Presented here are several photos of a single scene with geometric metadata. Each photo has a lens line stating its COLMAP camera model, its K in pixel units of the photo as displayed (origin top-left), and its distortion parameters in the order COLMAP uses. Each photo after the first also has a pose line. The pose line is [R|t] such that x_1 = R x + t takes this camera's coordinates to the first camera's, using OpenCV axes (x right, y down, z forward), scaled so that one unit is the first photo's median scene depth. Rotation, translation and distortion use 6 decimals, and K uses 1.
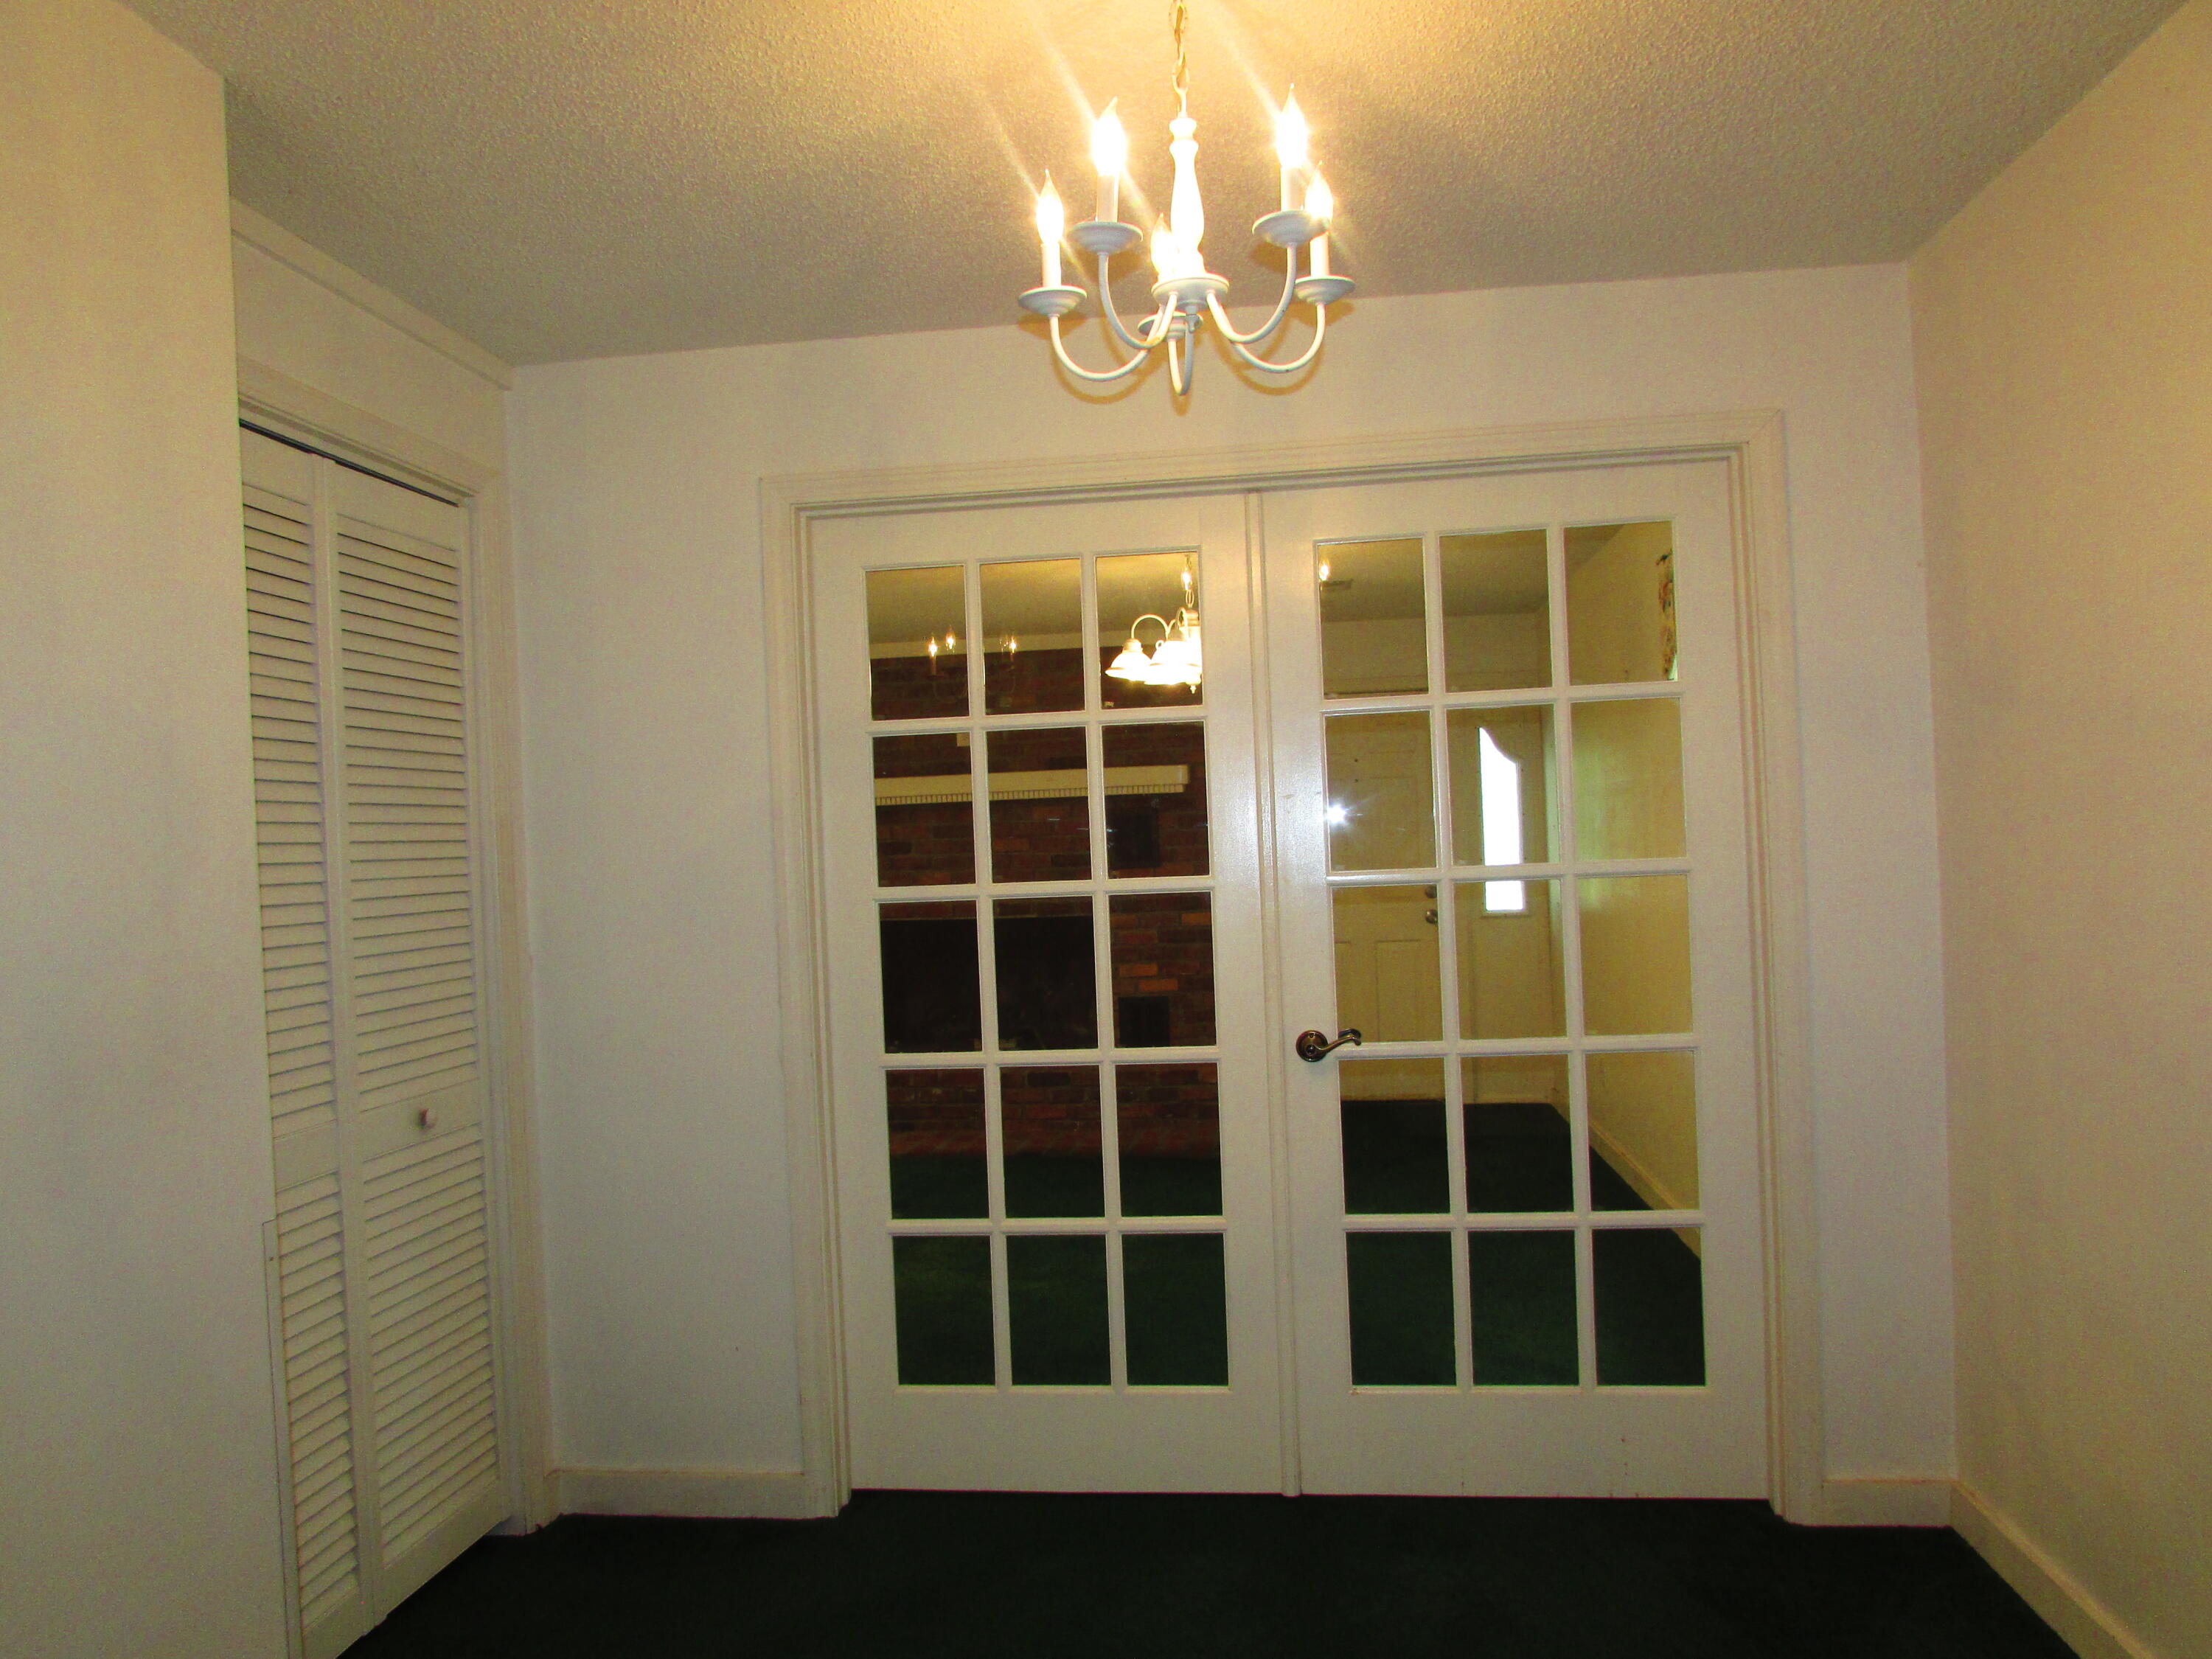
lens RADIAL K [[1578.3, 0, 1106.0], [0, 1578.3, 829.5], [0, 0, 1]] dist [-0.007183, -0.006730]
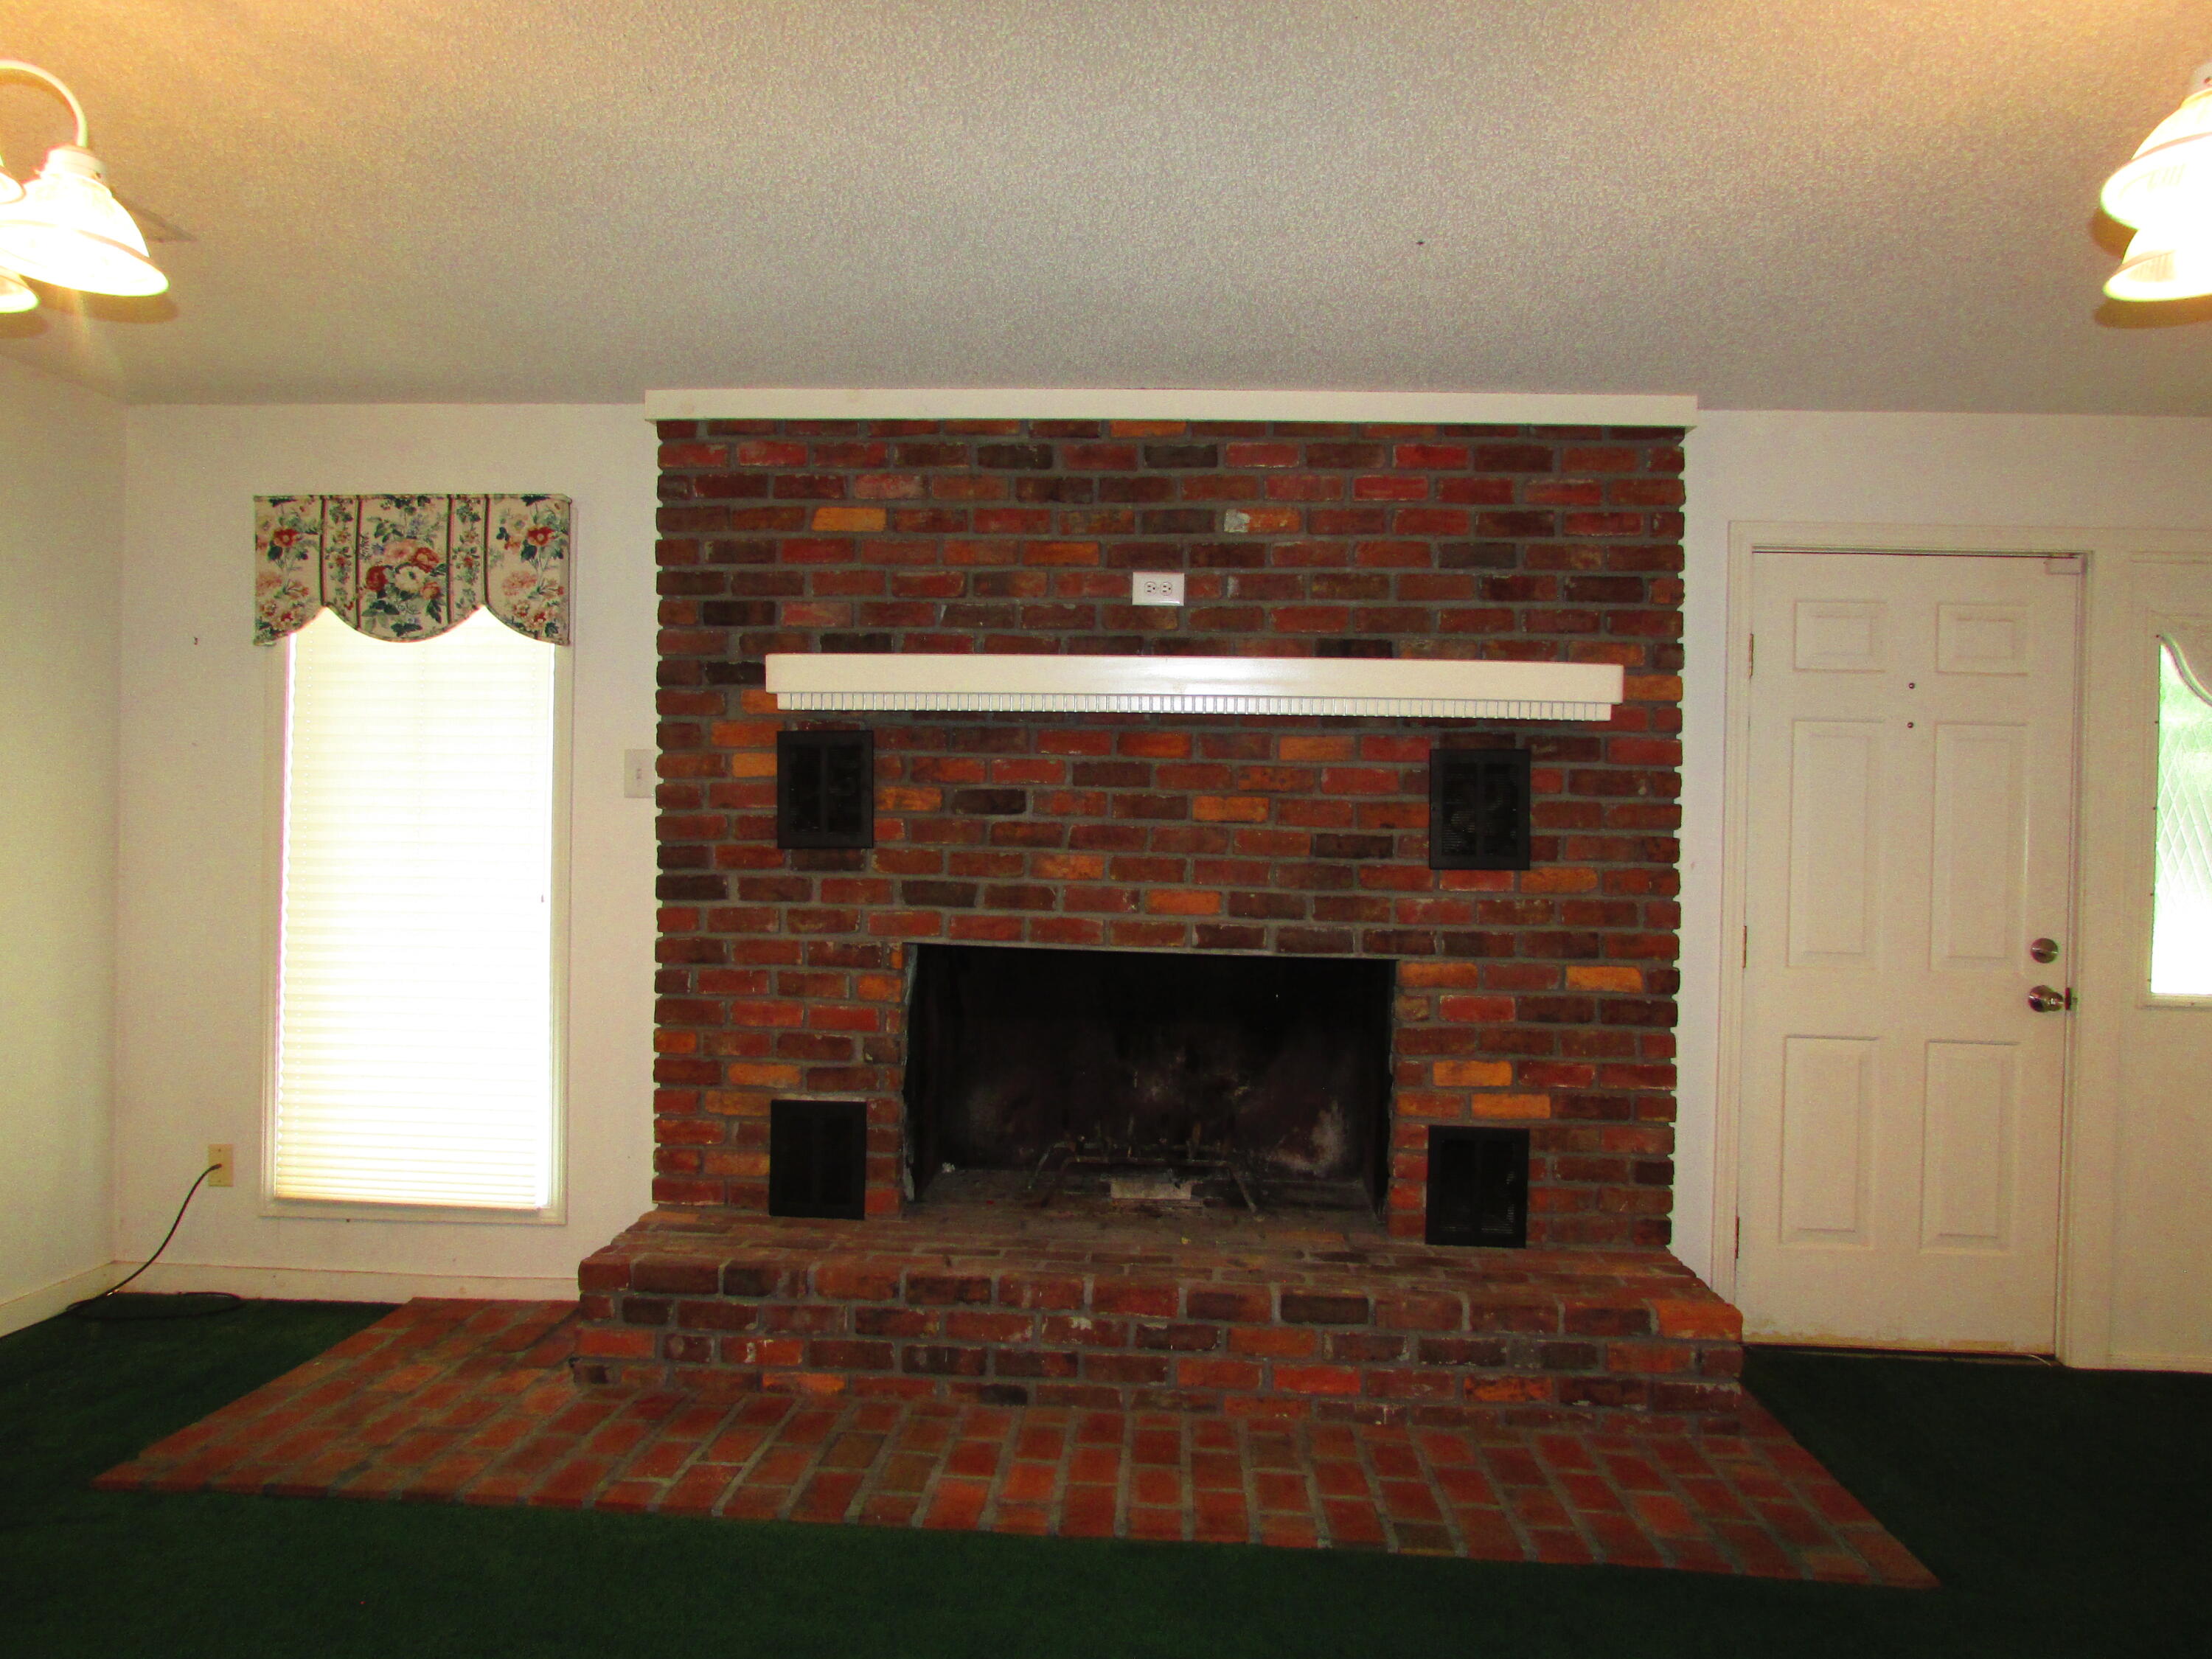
lens RADIAL K [[1578.3, 0, 1106.0], [0, 1578.3, 829.5], [0, 0, 1]] dist [-0.007183, -0.006730]
pose [[0.996314, 0.061340, 0.059966, -0.130301], [-0.061573, 0.998100, 0.002059, 0.018195], [-0.059726, -0.005744, 0.998198, 0.509503]]
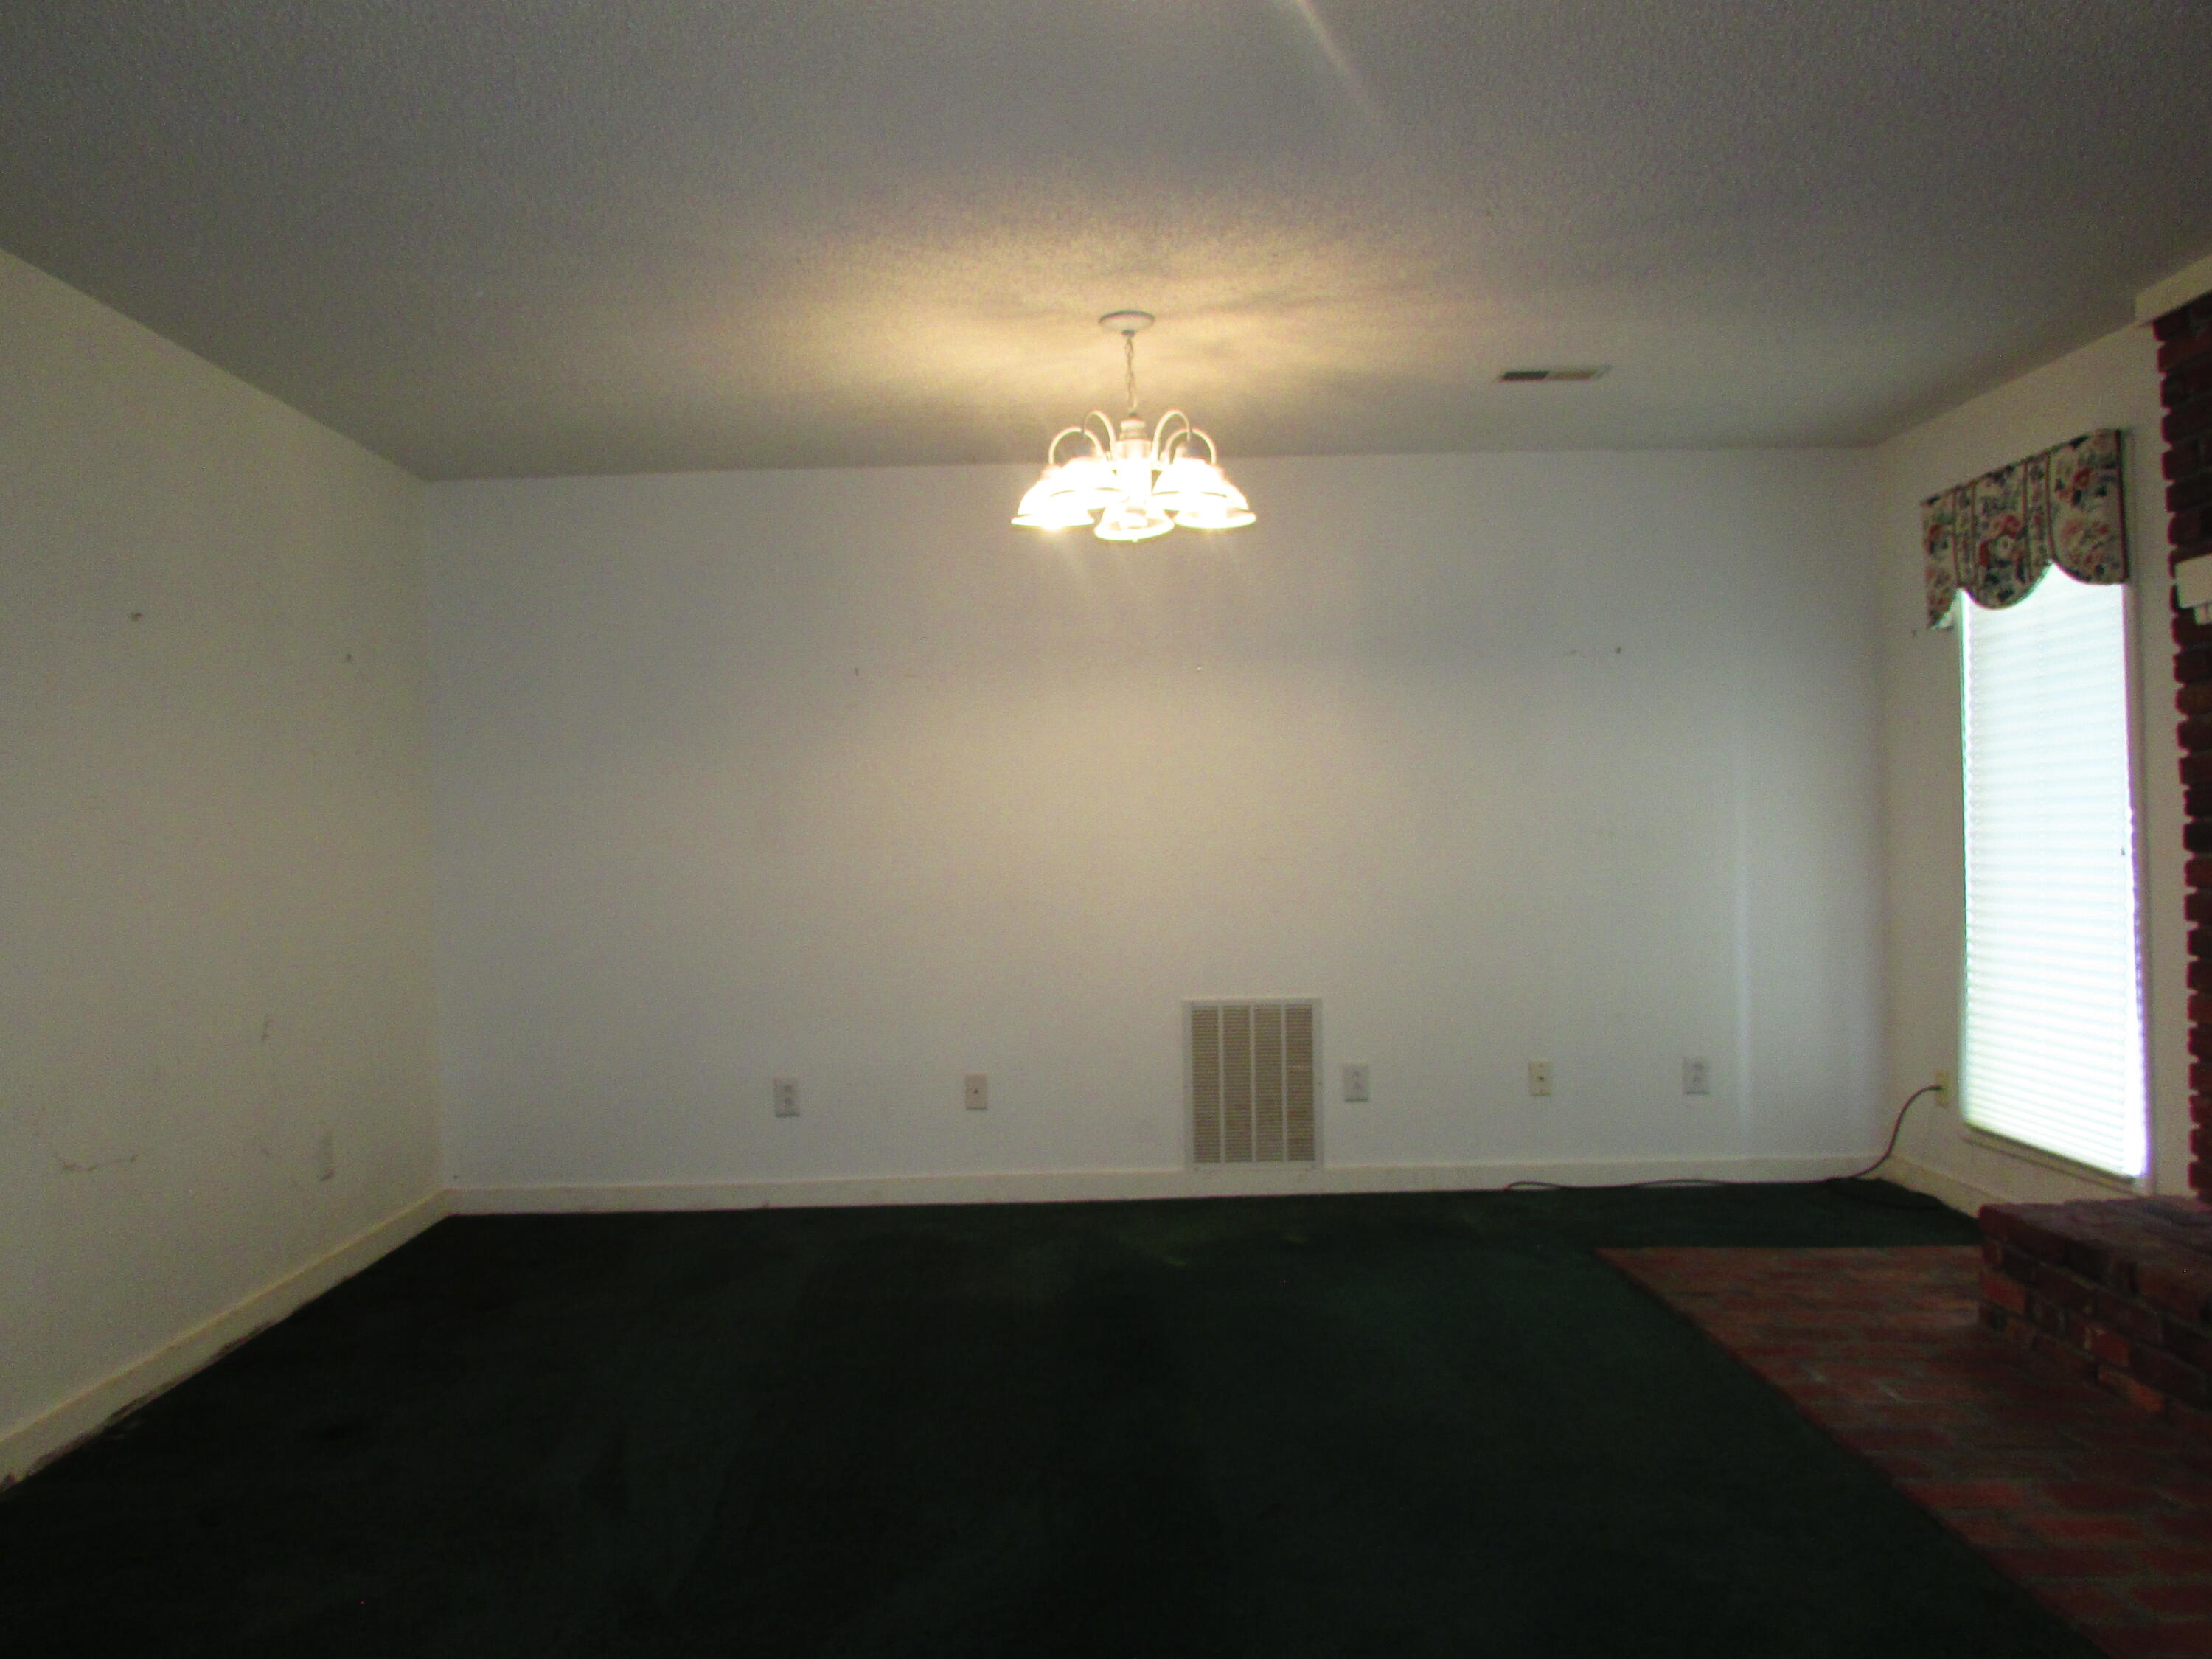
lens RADIAL K [[1578.3, 0, 1106.0], [0, 1578.3, 829.5], [0, 0, 1]] dist [-0.007183, -0.006730]
pose [[0.157239, 0.036322, -0.986892, 0.163569], [0.022863, 0.998922, 0.040408, 0.019145], [0.987296, -0.028917, 0.156239, 0.650085]]
